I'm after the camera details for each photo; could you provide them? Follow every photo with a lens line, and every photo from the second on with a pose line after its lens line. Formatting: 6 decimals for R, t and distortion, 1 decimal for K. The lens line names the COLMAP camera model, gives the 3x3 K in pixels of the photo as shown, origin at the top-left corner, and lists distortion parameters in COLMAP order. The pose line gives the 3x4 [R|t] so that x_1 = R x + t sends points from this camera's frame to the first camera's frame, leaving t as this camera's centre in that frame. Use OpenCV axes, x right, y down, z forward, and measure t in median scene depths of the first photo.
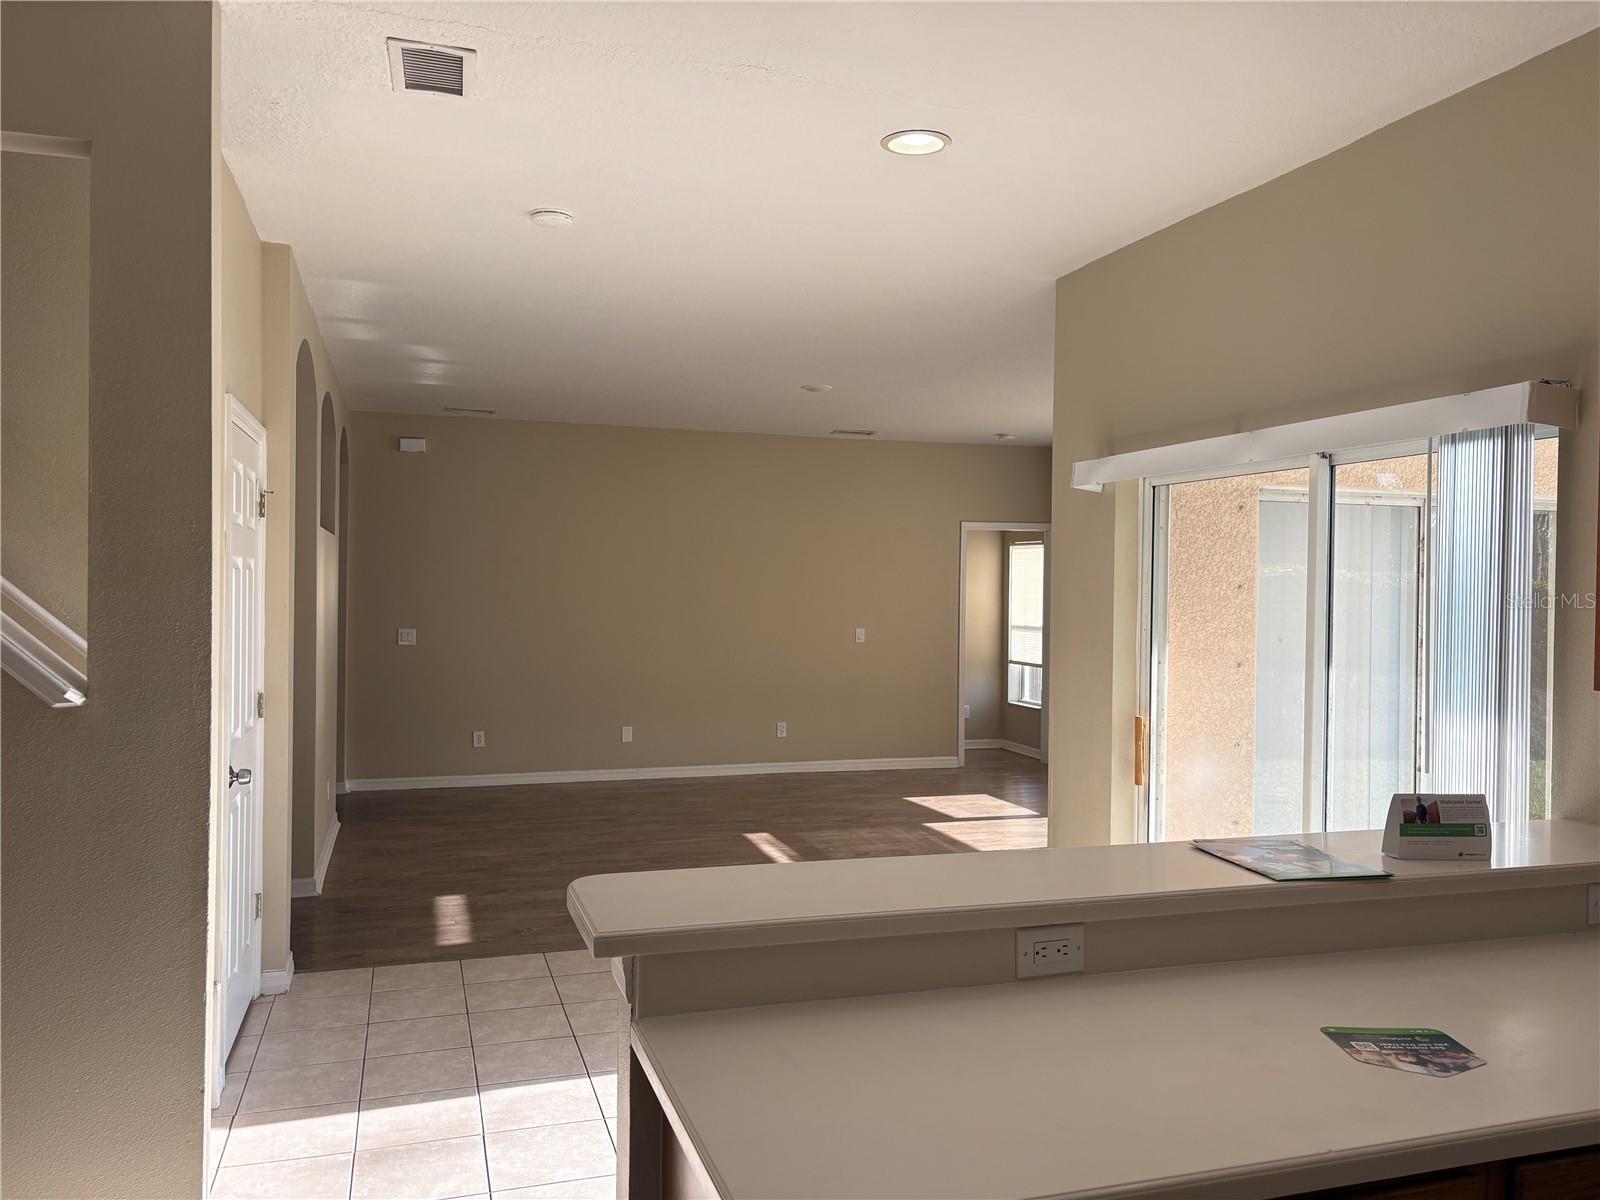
lens RADIAL K [[1166.5, 0, 800.0], [0, 1166.5, 600.0], [0, 0, 1]] dist [0.001719, -0.001298]
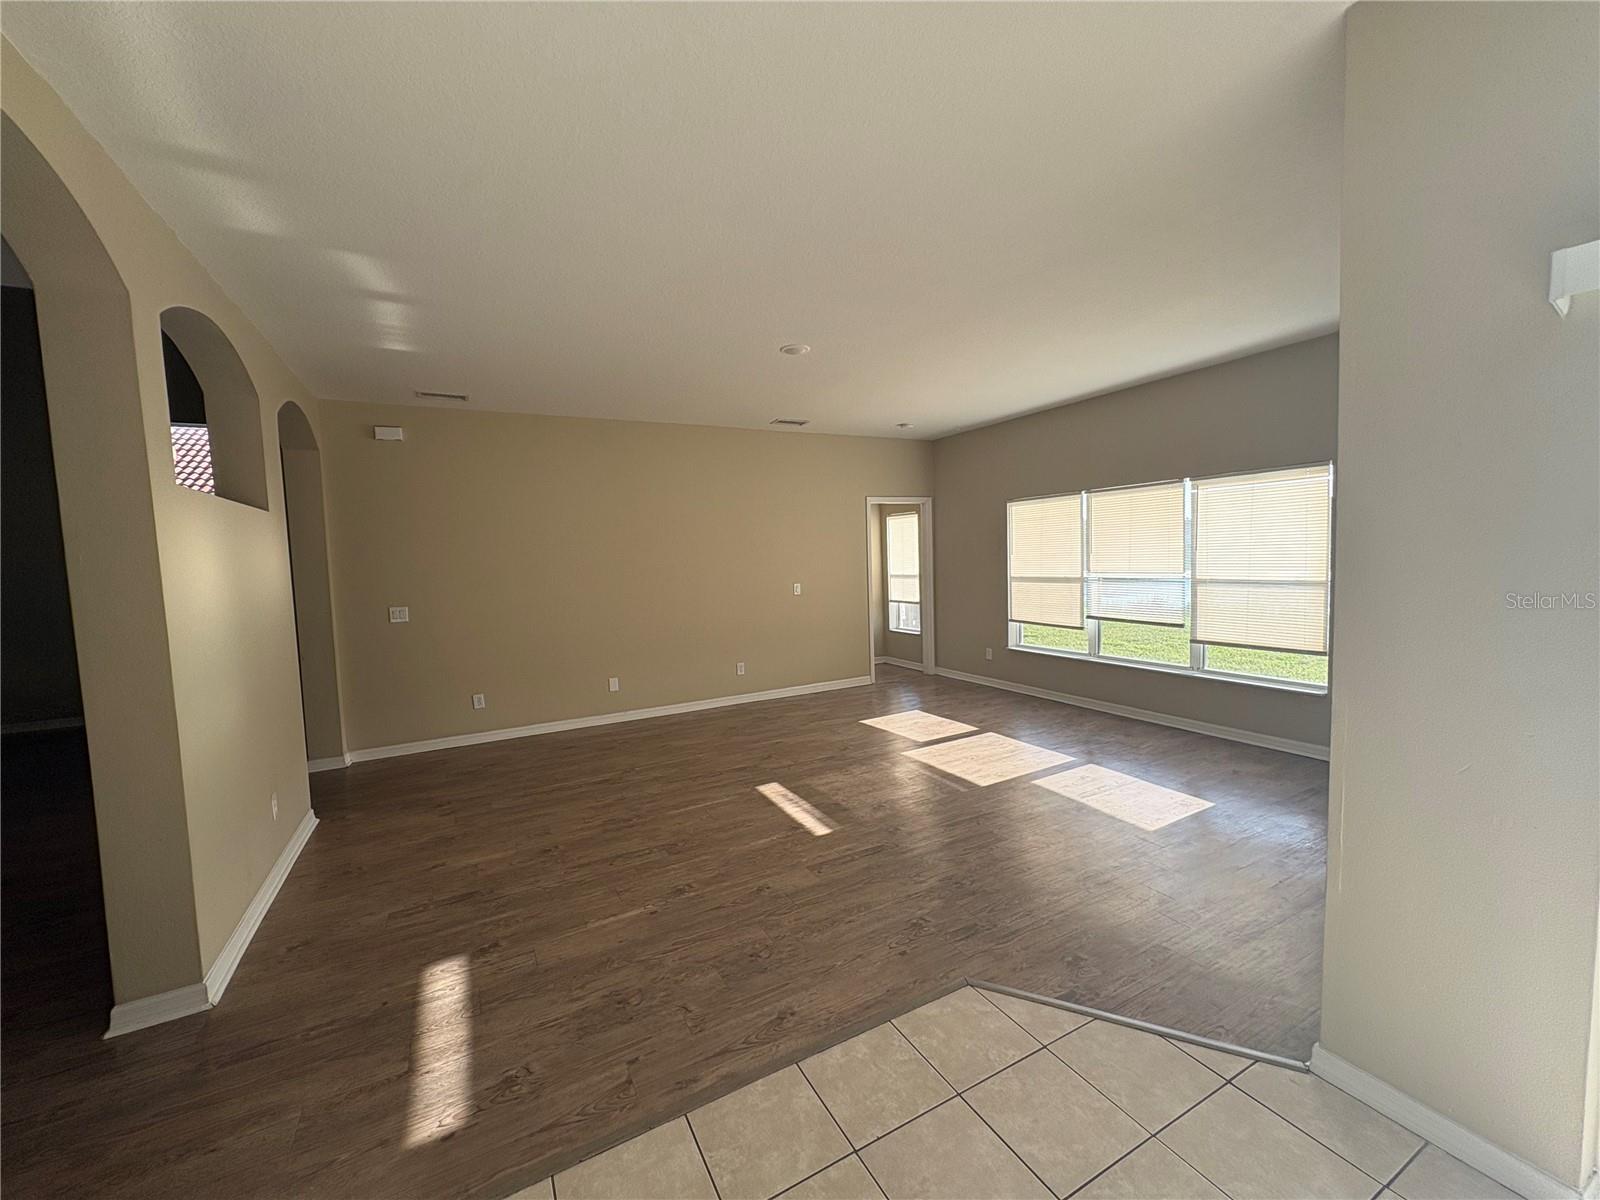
lens RADIAL K [[639.7, 0, 800.0], [0, 639.7, 600.0], [0, 0, 1]] dist [0.001768, 0.000487]
pose [[0.980173, -0.059455, 0.189015, -0.072378], [0.048566, 0.996910, 0.061733, -0.000260], [-0.192101, -0.051329, 0.980032, 0.297504]]
